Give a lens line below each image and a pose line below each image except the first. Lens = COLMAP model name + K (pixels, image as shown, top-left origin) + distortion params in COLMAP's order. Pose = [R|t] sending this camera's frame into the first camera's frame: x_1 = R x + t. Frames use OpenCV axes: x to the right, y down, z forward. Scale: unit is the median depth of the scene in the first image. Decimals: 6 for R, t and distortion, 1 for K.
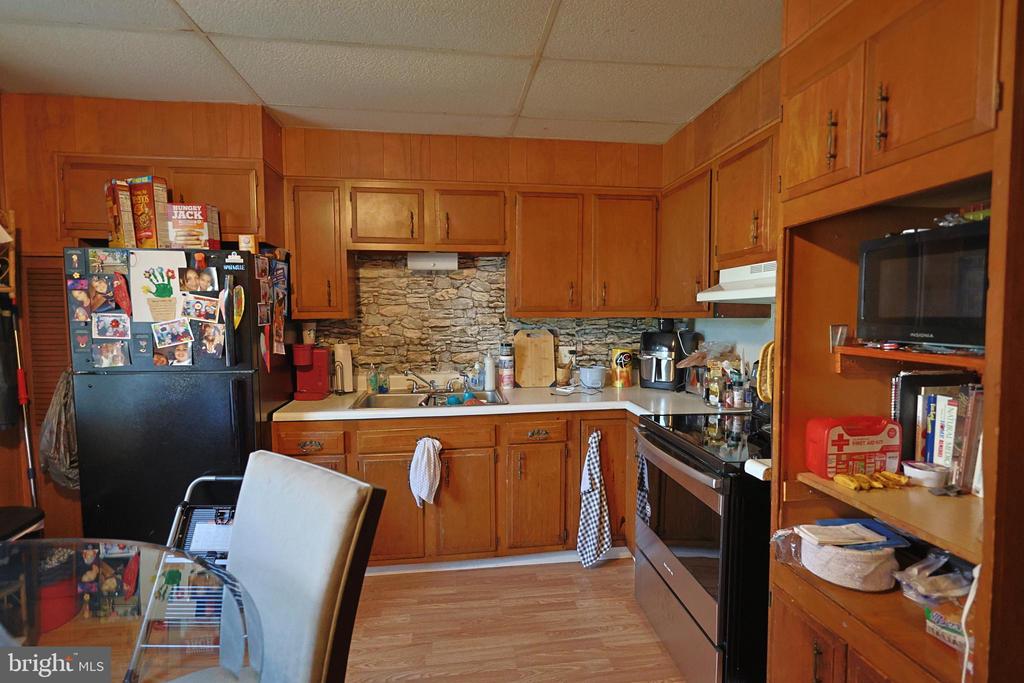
lens RADIAL K [[490.6, 0, 516.8], [0, 490.6, 341.5], [0, 0, 1]] dist [-0.007904, 0.000012]
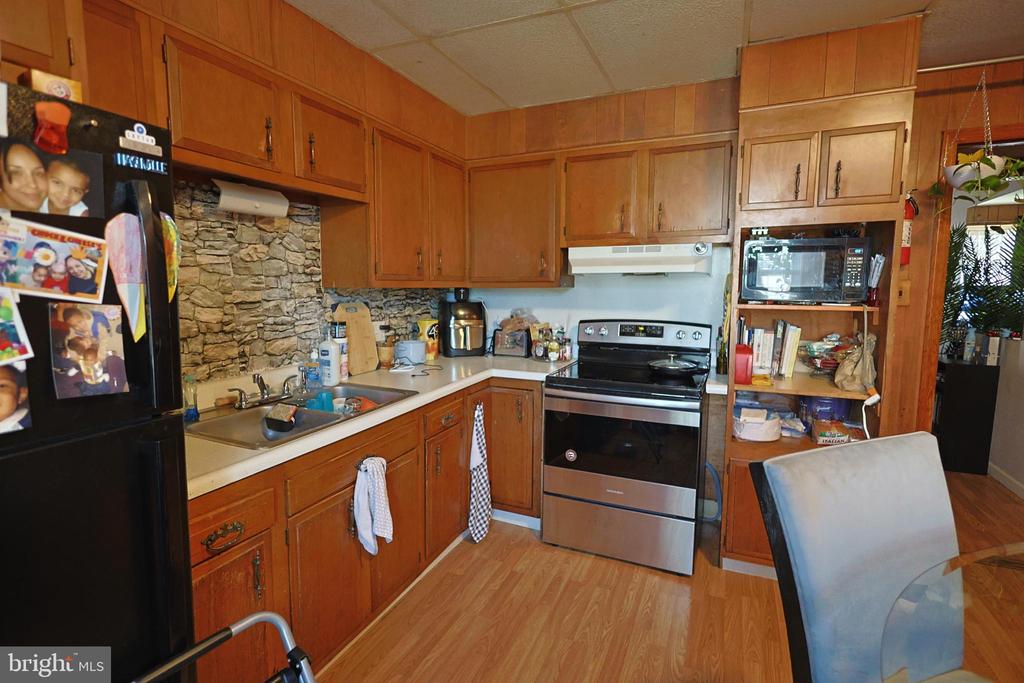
lens RADIAL K [[490.6, 0, 513.7], [0, 490.6, 340.0], [0, 0, 1]] dist [-0.007904, 0.000012]
pose [[0.520664, -0.093048, 0.848676, -0.531403], [0.045025, 0.995653, 0.081540, -0.017700], [-0.852574, -0.004243, 0.522590, 0.363649]]
